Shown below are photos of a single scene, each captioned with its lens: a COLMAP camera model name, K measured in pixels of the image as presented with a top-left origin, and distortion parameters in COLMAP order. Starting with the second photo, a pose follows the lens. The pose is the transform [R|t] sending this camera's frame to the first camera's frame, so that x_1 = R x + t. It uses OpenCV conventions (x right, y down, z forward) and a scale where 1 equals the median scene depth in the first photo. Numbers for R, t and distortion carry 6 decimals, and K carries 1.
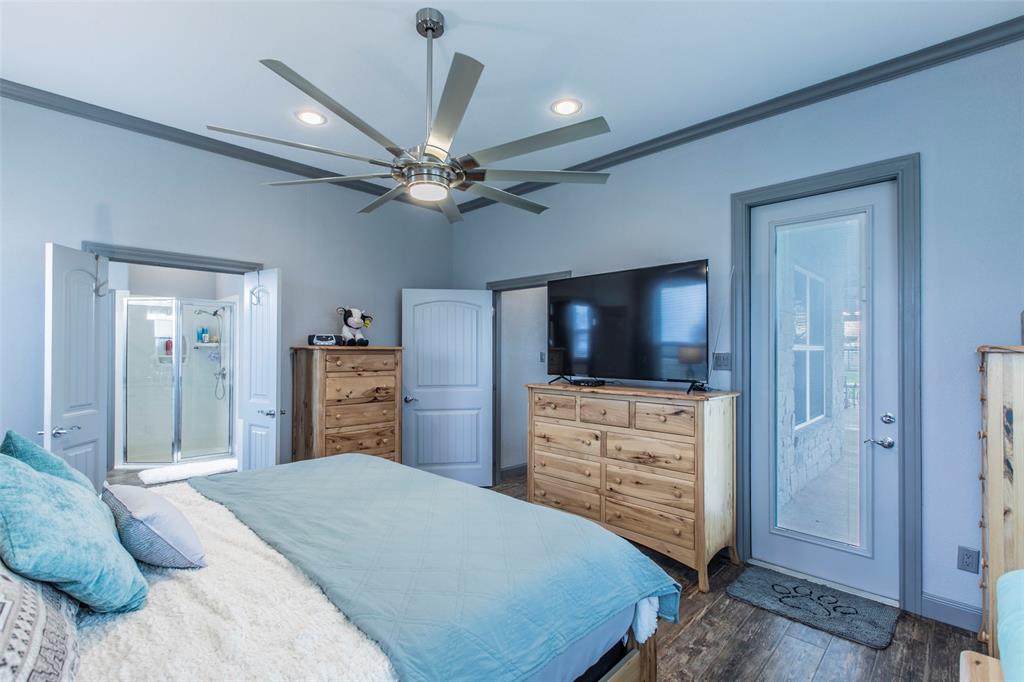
lens RADIAL K [[470.1, 0, 513.0], [0, 470.1, 346.0], [0, 0, 1]] dist [0.000558, 0.000225]
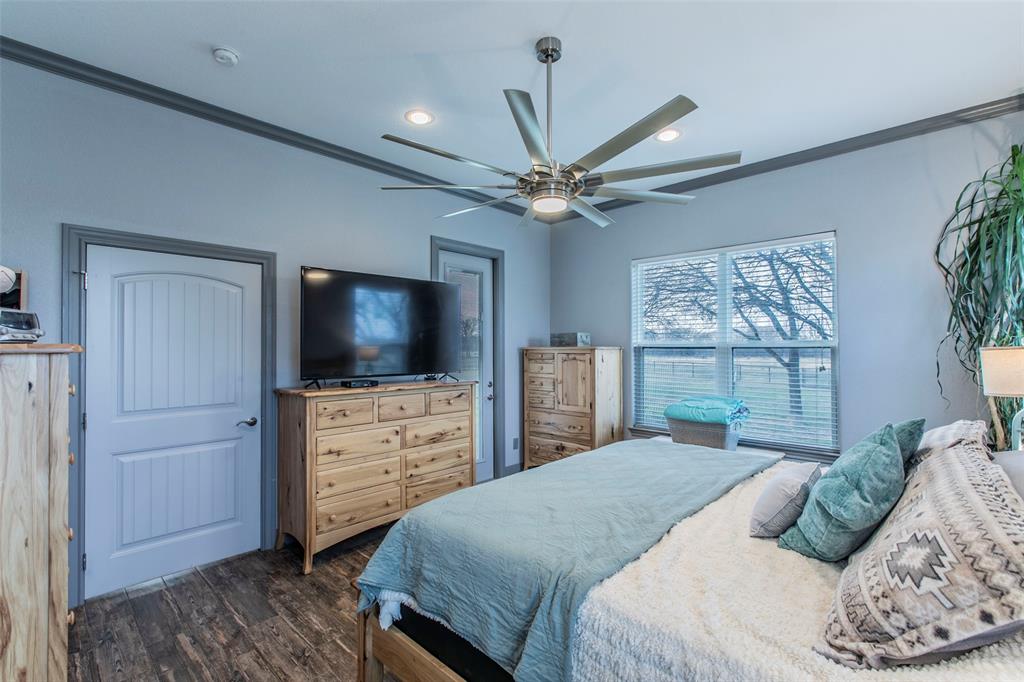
lens RADIAL K [[460.9, 0, 511.1], [0, 460.9, 343.4], [0, 0, 1]] dist [-0.000029, 0.000070]
pose [[-0.007082, 0.004844, 0.999963, -0.912939], [-0.006123, 0.999969, -0.004887, -0.001971], [-0.999956, -0.006158, -0.007052, 0.804669]]
